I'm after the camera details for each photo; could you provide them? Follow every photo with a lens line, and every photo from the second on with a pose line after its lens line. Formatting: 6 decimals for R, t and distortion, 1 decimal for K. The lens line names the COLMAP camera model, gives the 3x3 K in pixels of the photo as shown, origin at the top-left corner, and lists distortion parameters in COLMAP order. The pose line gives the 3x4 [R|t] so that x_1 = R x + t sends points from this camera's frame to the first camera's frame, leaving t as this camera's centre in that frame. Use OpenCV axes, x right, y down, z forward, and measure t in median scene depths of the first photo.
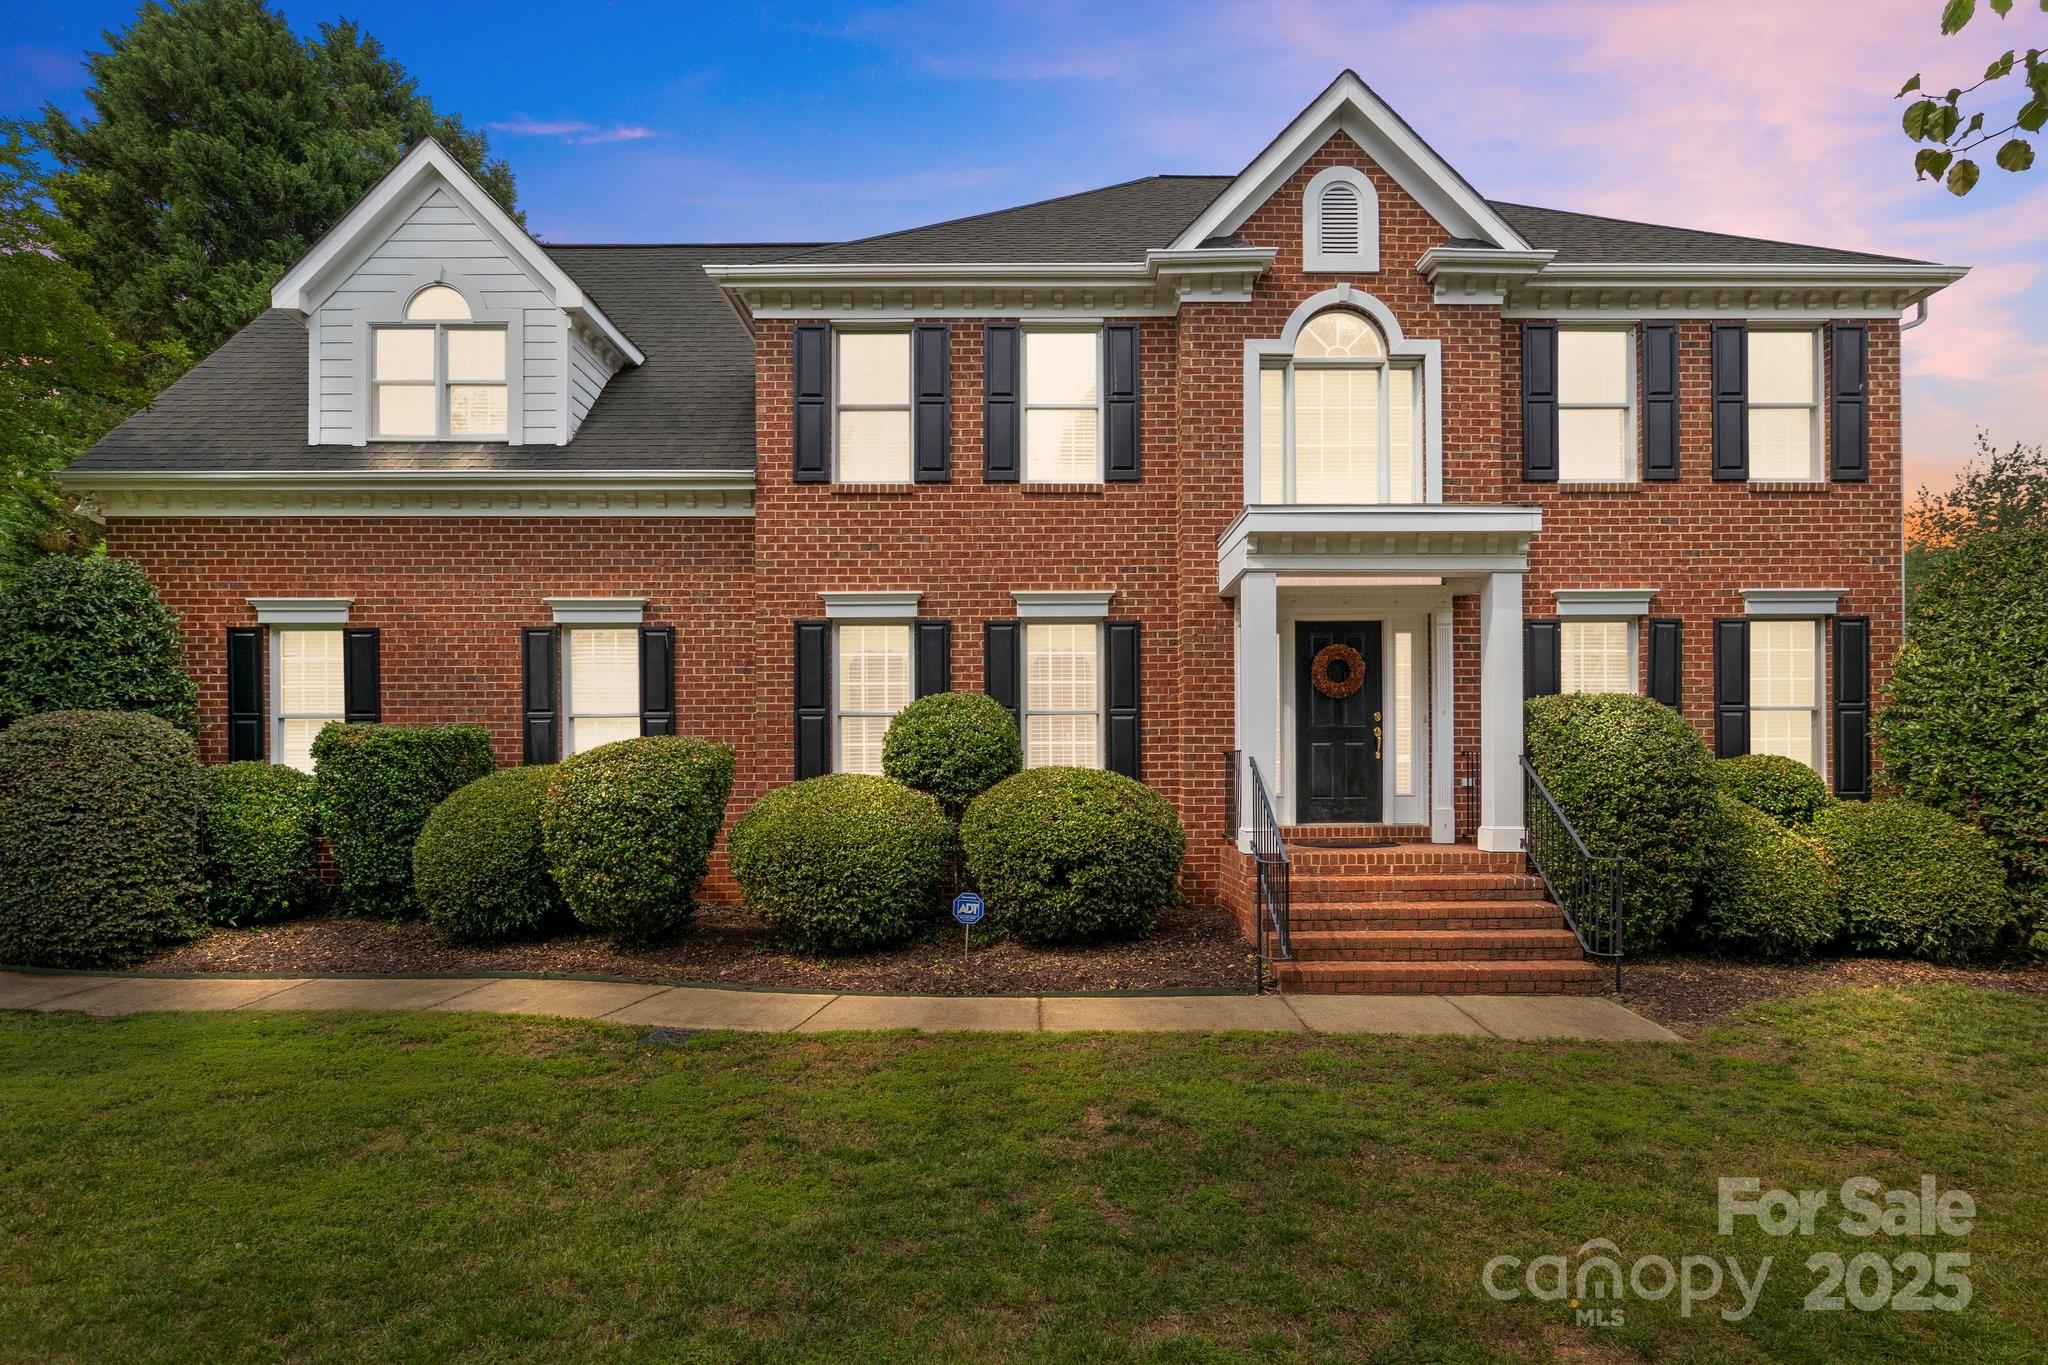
lens RADIAL K [[1028.5, 0, 1053.8], [0, 1028.5, 774.0], [0, 0, 1]] dist [-0.005727, 0.000299]
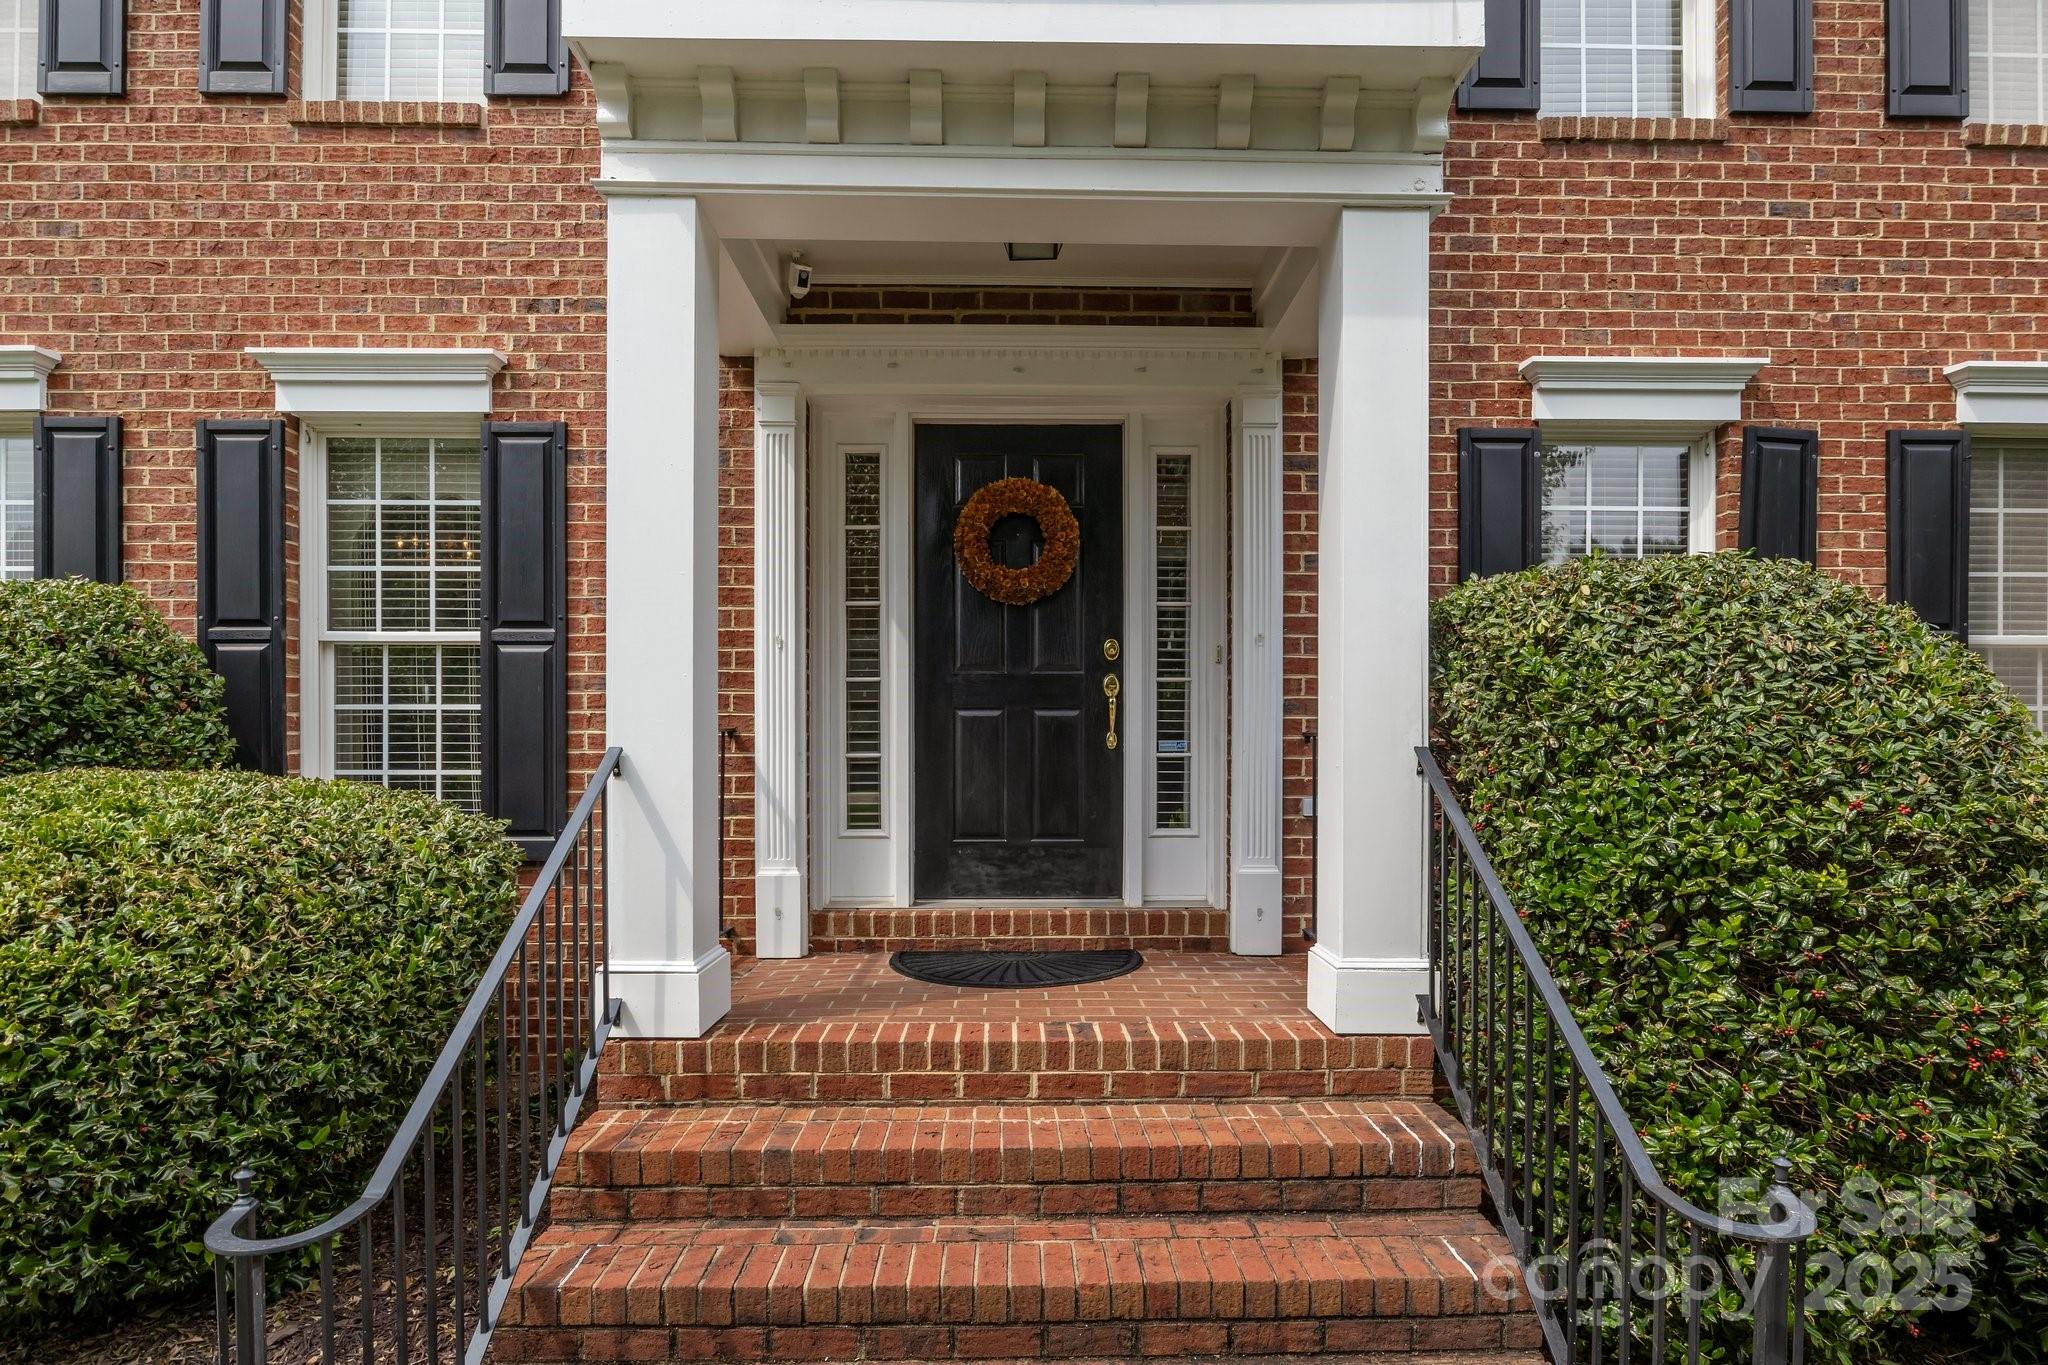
lens RADIAL K [[1028.5, 0, 1046.1], [0, 1028.5, 749.1], [0, 0, 1]] dist [-0.005727, 0.000299]
pose [[0.999924, 0.005726, 0.010926, 0.288989], [-0.005774, 0.999974, 0.004386, -0.016491], [-0.010901, -0.004448, 0.999931, 0.585184]]
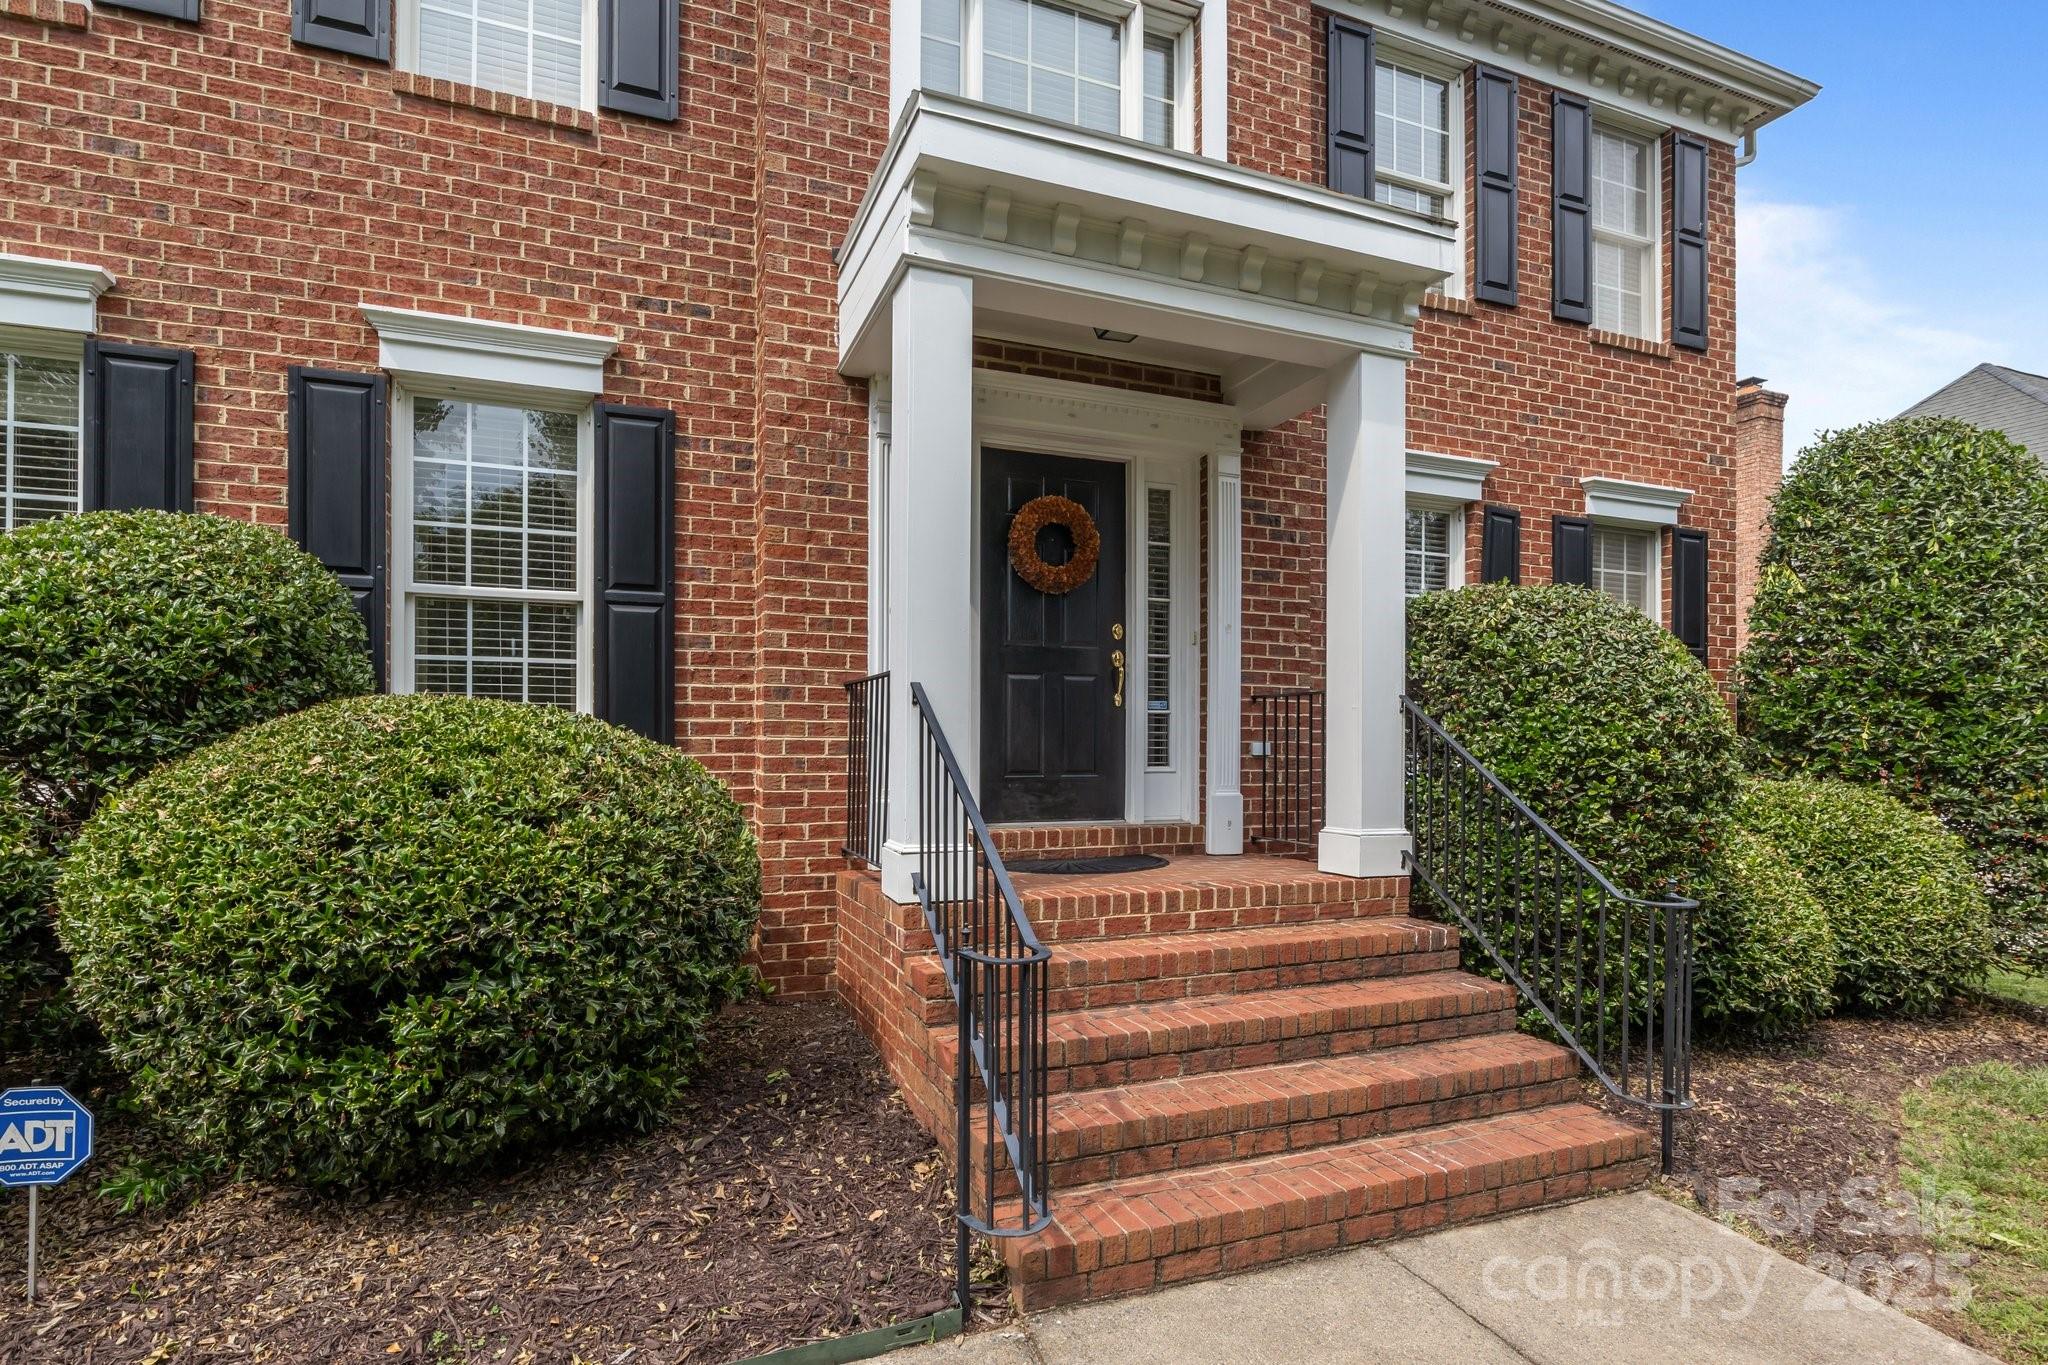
lens RADIAL K [[1028.5, 0, 1039.5], [0, 1028.5, 747.5], [0, 0, 1]] dist [-0.005727, 0.000299]
pose [[0.930282, 0.008486, 0.366747, 0.069933], [-0.006426, 0.999956, -0.006837, 0.011943], [-0.366789, 0.004003, 0.930296, 0.500892]]
